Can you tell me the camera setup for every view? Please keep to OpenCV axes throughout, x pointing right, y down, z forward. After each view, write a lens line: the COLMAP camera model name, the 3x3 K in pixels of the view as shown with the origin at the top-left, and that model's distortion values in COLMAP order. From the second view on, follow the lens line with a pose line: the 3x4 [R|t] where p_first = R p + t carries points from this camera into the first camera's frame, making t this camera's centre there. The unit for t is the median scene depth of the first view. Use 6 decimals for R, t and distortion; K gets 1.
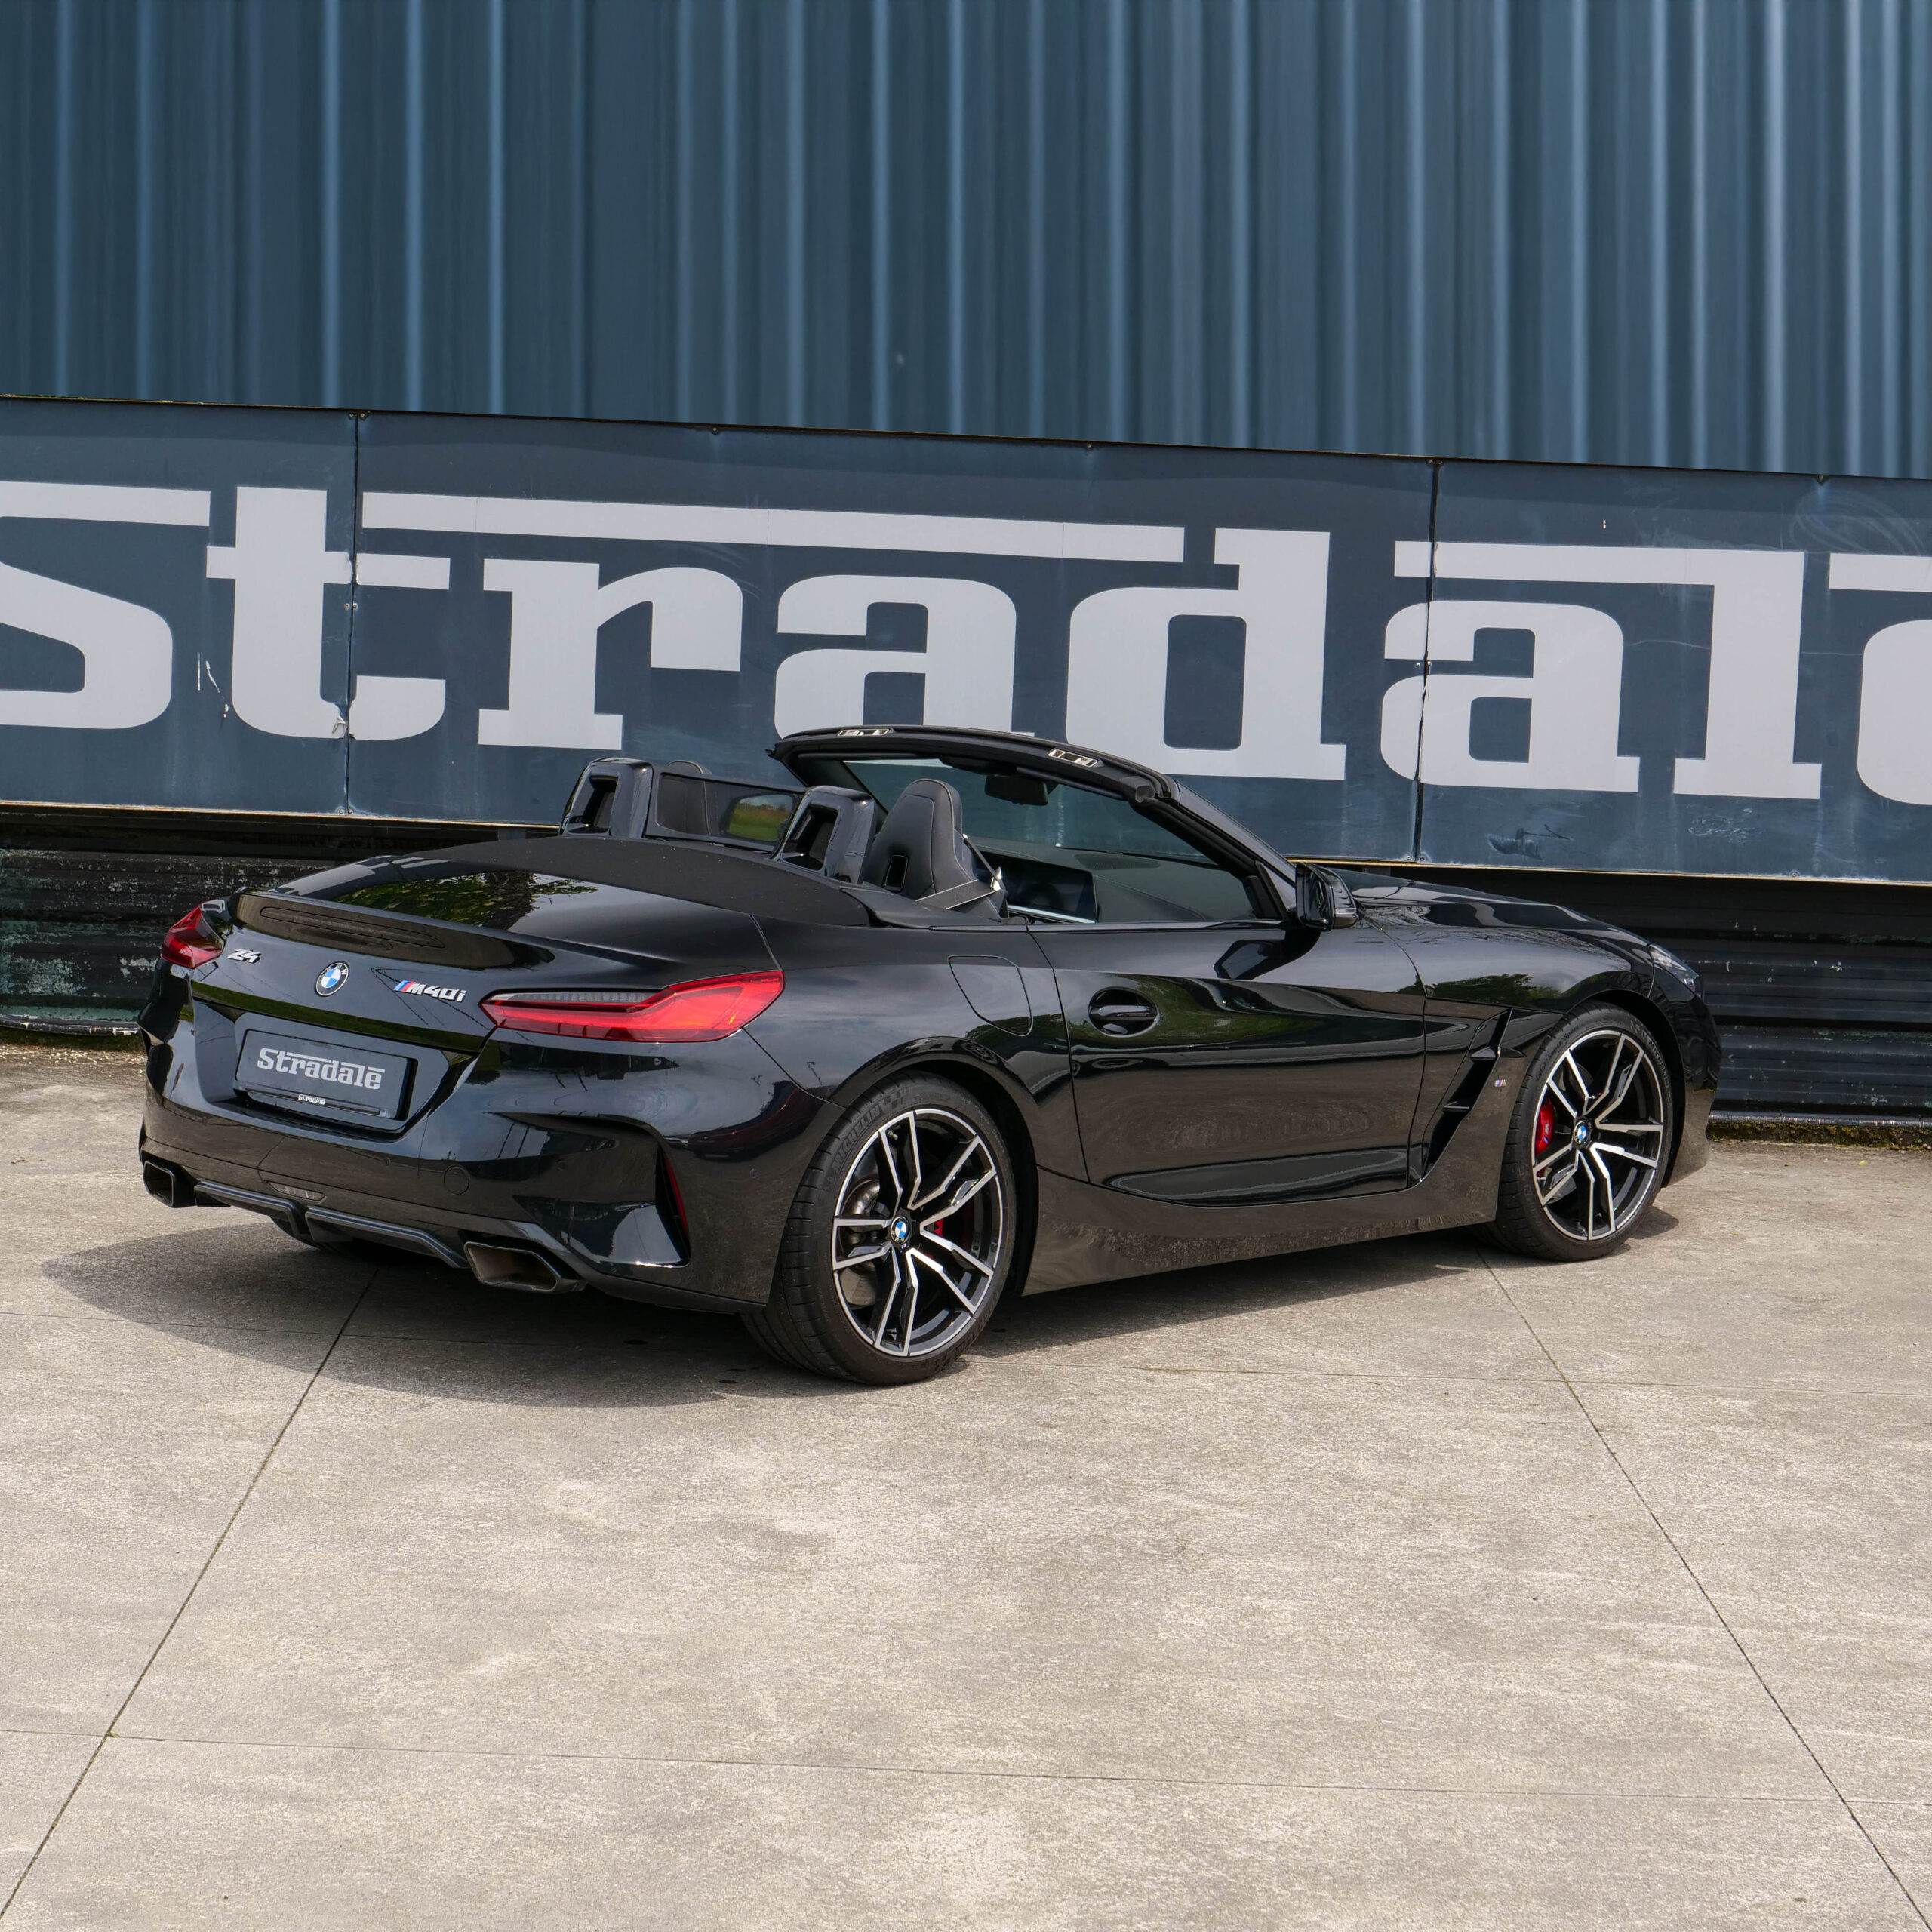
lens RADIAL K [[4981.3, 0, 956.4], [0, 4981.3, 944.5], [0, 0, 1]] dist [0.039781, 0.000000]
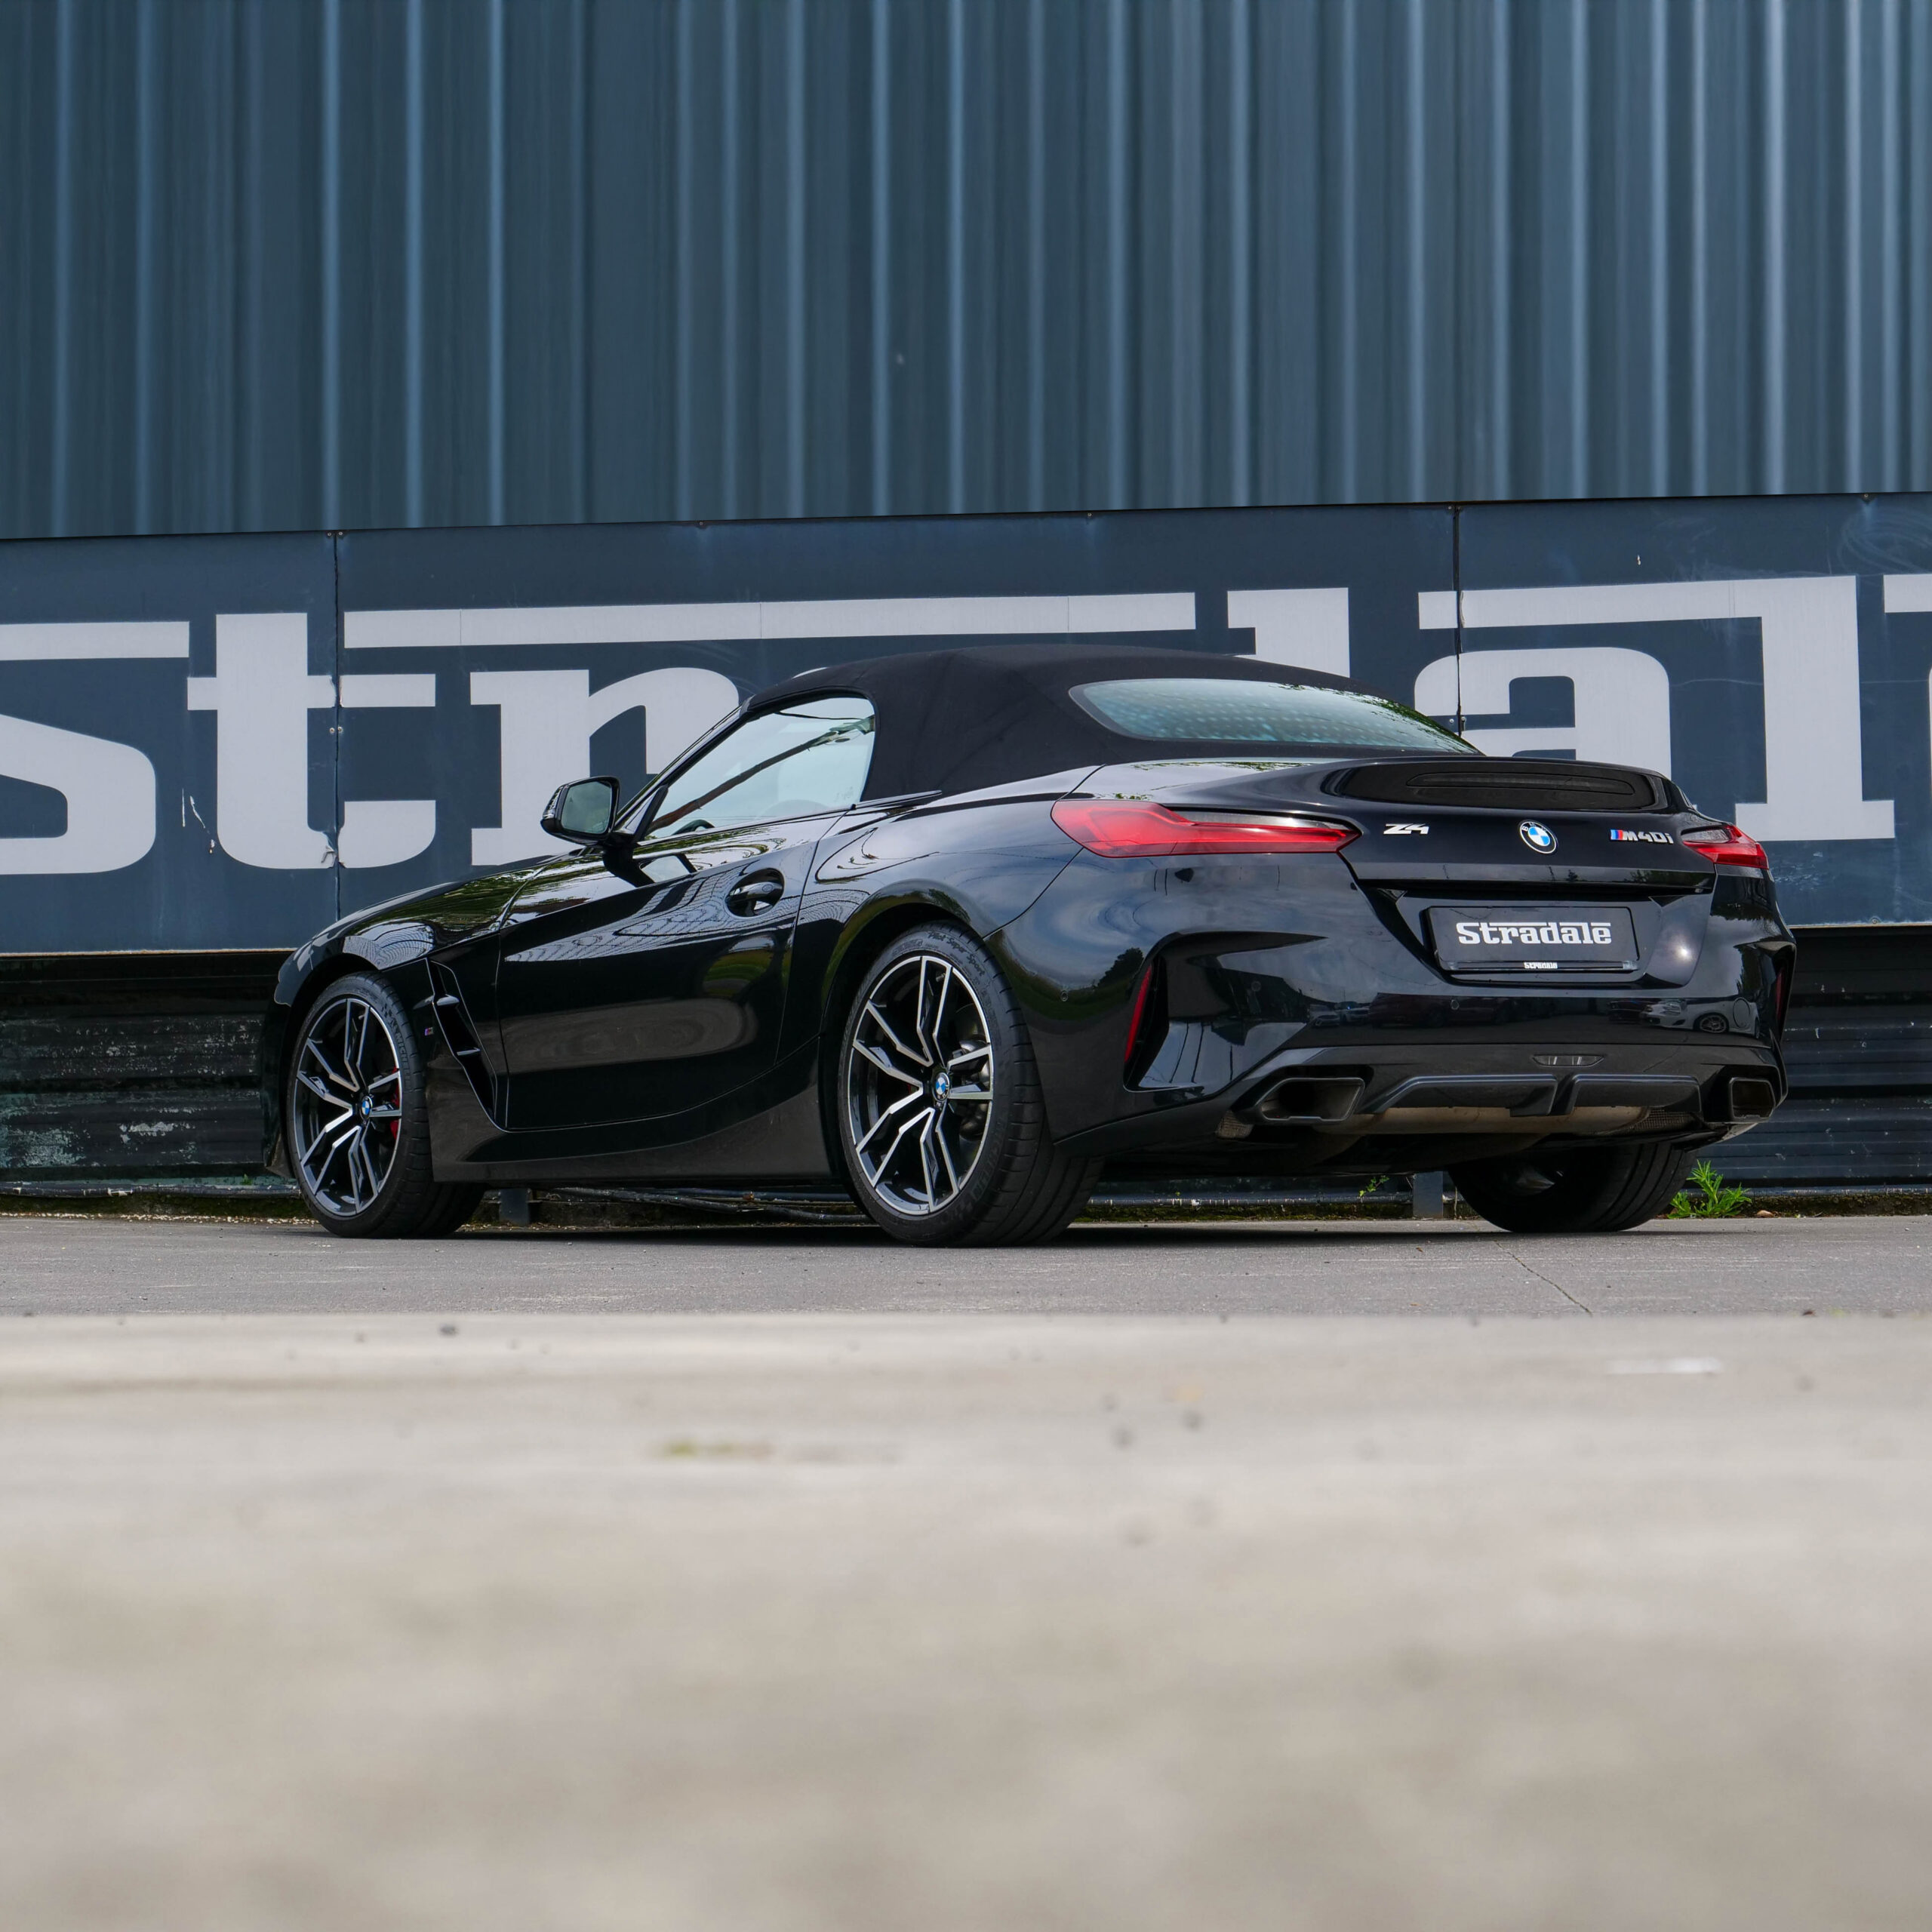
lens RADIAL K [[5409.7, 0, 921.1], [0, 5409.7, 914.5], [0, 0, 1]] dist [0.026370, 0.000000]
pose [[0.993469, -0.060248, -0.096902, 0.090113], [0.043363, 0.984873, -0.167767, 0.147554], [0.105544, 0.162469, 0.981053, -0.008458]]
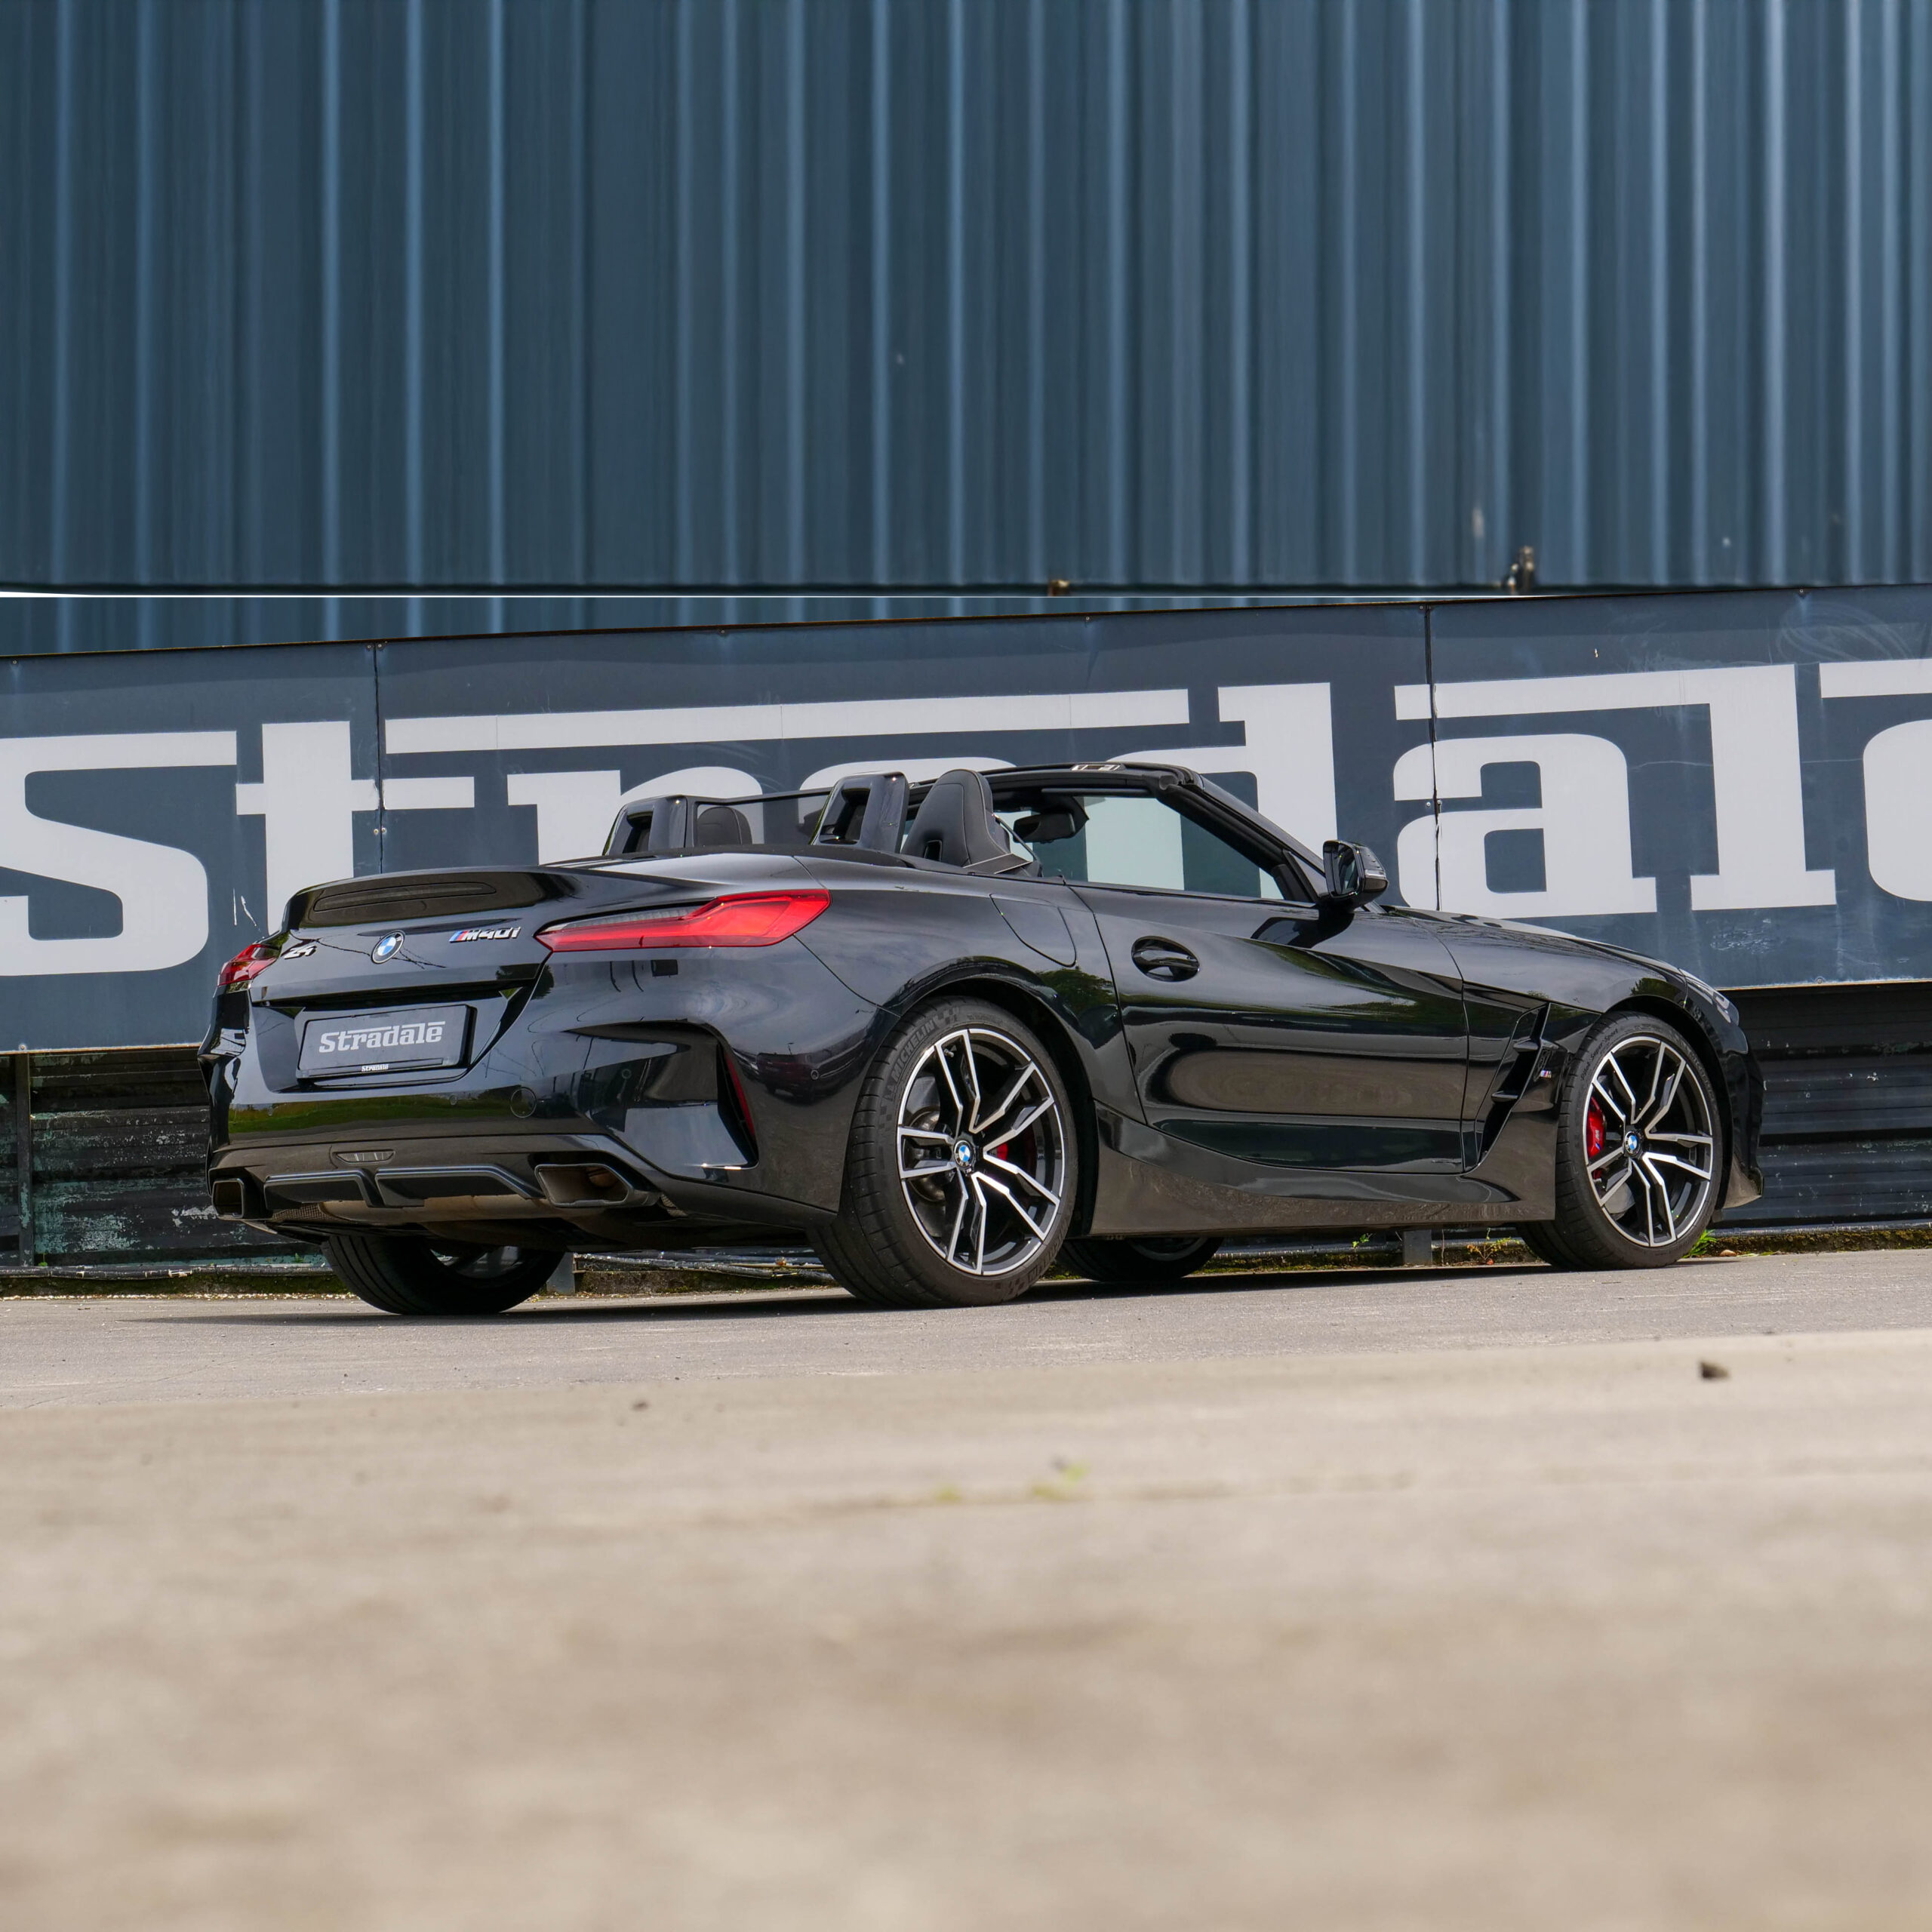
lens RADIAL K [[4981.3, 0, 947.7], [0, 4981.3, 933.7], [0, 0, 1]] dist [0.039781, 0.000000]
pose [[0.996704, -0.081078, 0.002740, -0.010162], [0.080289, 0.981054, -0.176313, 0.141727], [0.011607, 0.175952, 0.984330, 0.001561]]
